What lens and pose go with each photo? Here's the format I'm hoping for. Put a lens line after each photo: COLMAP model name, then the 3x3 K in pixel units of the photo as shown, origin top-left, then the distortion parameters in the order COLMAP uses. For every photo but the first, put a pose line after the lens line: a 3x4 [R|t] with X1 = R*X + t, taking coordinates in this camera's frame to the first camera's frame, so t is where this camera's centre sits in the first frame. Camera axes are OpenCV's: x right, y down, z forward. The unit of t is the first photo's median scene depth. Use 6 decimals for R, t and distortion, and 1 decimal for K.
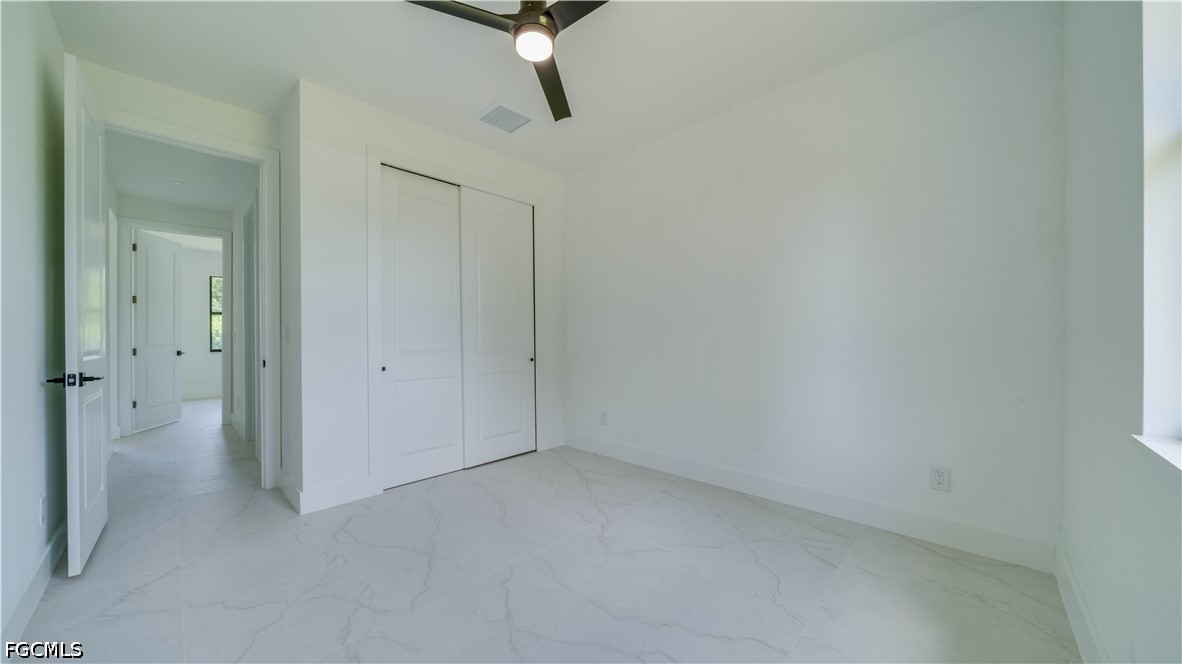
lens RADIAL K [[423.3, 0, 591.0], [0, 423.3, 332.0], [0, 0, 1]] dist [0.123056, 0.000066]
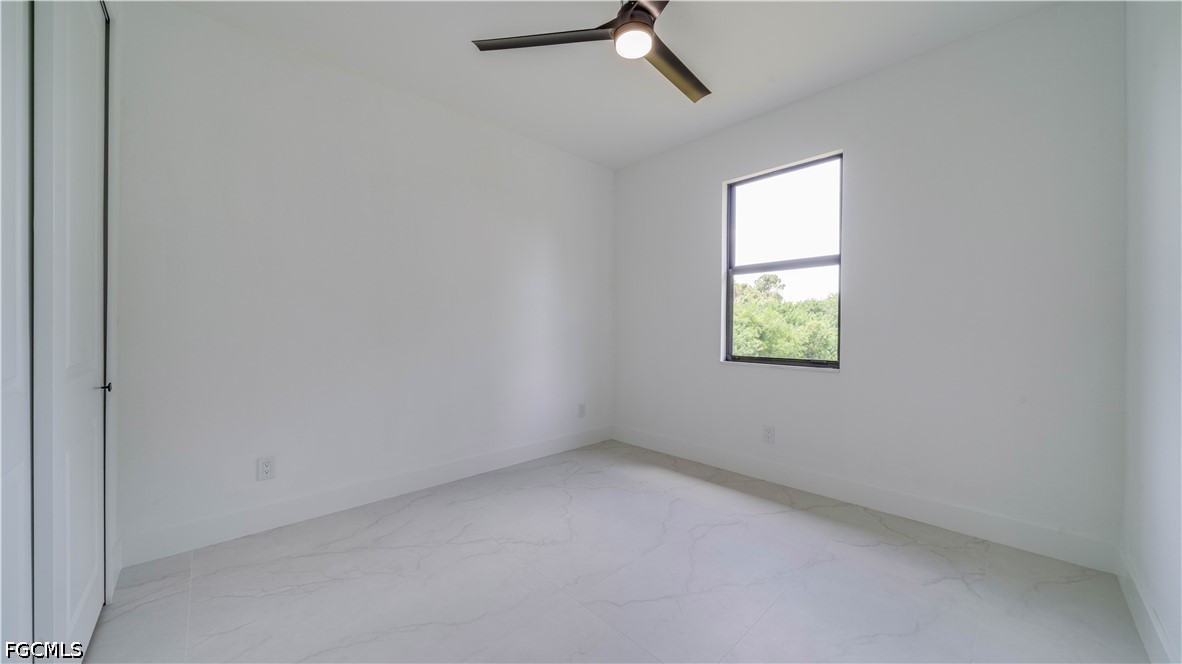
lens RADIAL K [[423.3, 0, 591.0], [0, 423.3, 332.0], [0, 0, 1]] dist [0.123056, 0.000066]
pose [[0.084922, 0.008348, 0.996353, -0.742291], [-0.018655, 0.999803, -0.006787, 0.012010], [-0.996213, -0.018011, 0.085061, 0.655610]]
